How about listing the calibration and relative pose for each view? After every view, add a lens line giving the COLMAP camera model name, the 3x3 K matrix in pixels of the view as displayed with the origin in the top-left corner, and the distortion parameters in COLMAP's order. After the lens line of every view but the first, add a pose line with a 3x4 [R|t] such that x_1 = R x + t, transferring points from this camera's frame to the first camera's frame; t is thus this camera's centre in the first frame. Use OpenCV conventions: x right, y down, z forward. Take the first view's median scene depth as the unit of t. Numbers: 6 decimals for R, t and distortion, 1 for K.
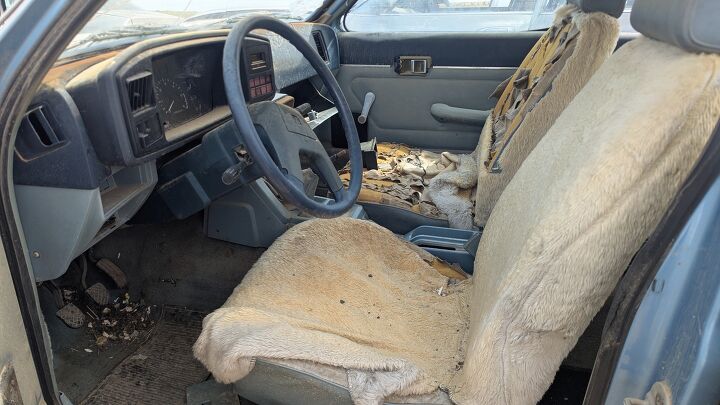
lens RADIAL K [[519.3, 0, 360.0], [0, 519.3, 202.5], [0, 0, 1]] dist [0.073456, -0.083969]
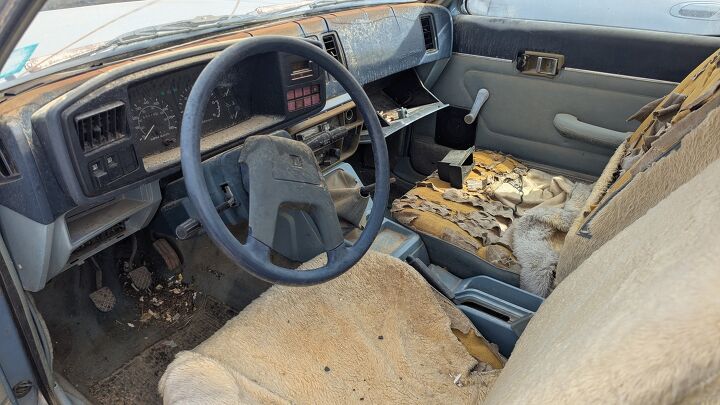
lens RADIAL K [[519.3, 0, 360.0], [0, 519.3, 202.5], [0, 0, 1]] dist [0.073456, -0.083969]
pose [[0.931671, 0.187316, -0.311292, 0.152679], [-0.151164, 0.979013, 0.136688, -0.135498], [0.330362, -0.080293, 0.940433, 0.137367]]
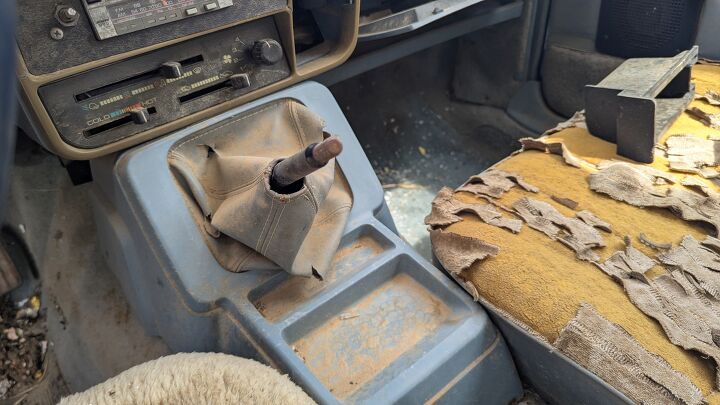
lens RADIAL K [[531.3, 0, 367.0], [0, 531.3, 191.4], [0, 0, 1]] dist [0.001404, -0.008856]
pose [[0.794528, 0.273885, -0.541952, 0.076470], [-0.143817, 0.951985, 0.270261, -0.109254], [0.589951, -0.136788, 0.795768, 0.670622]]
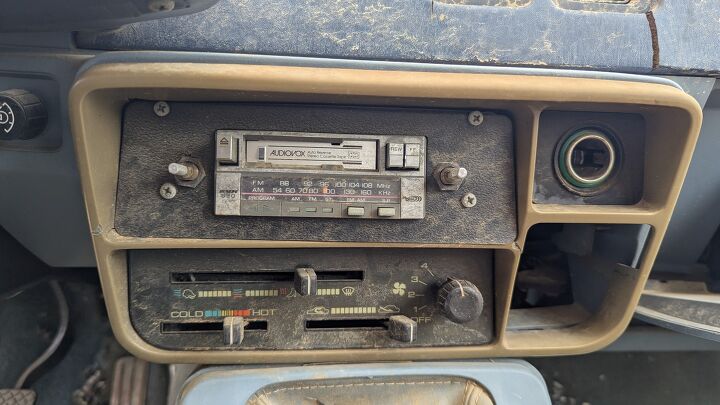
lens RADIAL K [[531.3, 0, 367.0], [0, 531.3, 191.4], [0, 0, 1]] dist [0.001404, -0.008856]
pose [[0.335583, 0.223482, -0.915117, 0.000443], [-0.400034, 0.913315, 0.076345, -0.130034], [0.852852, 0.340458, 0.395893, 0.769589]]
